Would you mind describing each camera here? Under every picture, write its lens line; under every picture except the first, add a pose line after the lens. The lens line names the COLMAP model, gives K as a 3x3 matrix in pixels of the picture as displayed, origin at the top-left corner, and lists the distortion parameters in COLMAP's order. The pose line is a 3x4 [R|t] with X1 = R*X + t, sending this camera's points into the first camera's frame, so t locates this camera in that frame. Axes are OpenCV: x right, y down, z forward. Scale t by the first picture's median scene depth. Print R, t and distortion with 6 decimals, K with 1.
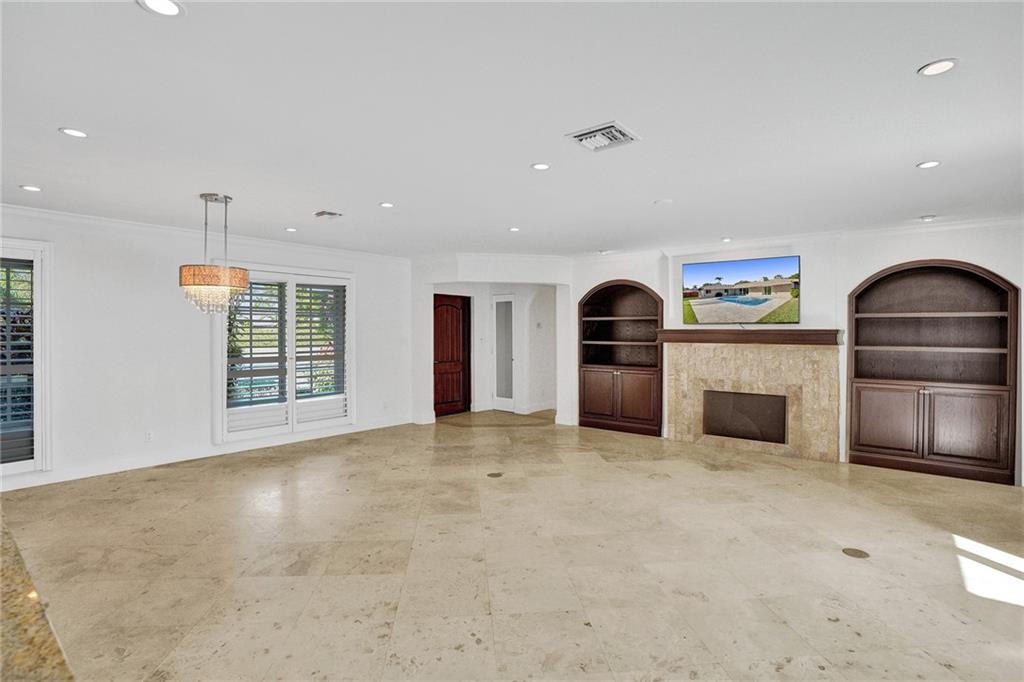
lens RADIAL K [[497.7, 0, 508.0], [0, 497.7, 338.4], [0, 0, 1]] dist [-0.066159, 0.024850]
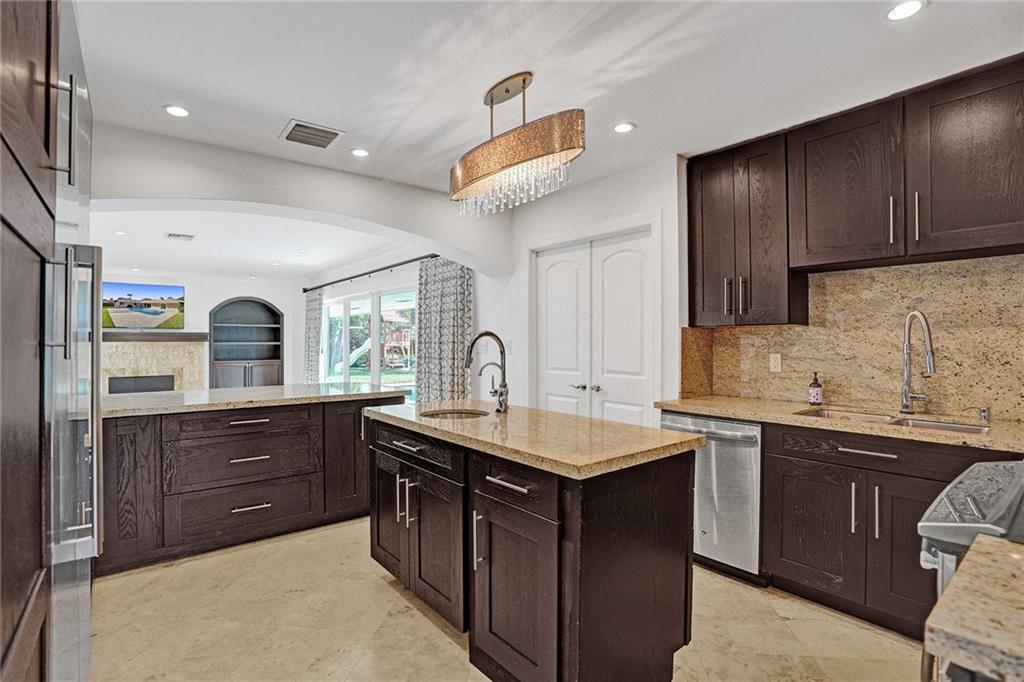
lens RADIAL K [[497.7, 0, 508.0], [0, 497.7, 338.4], [0, 0, 1]] dist [-0.066159, 0.024850]
pose [[0.206453, -0.000319, 0.978456, -0.729427], [0.011845, 0.999927, -0.002173, 0.017393], [-0.978385, 0.012039, 0.206442, -0.368564]]
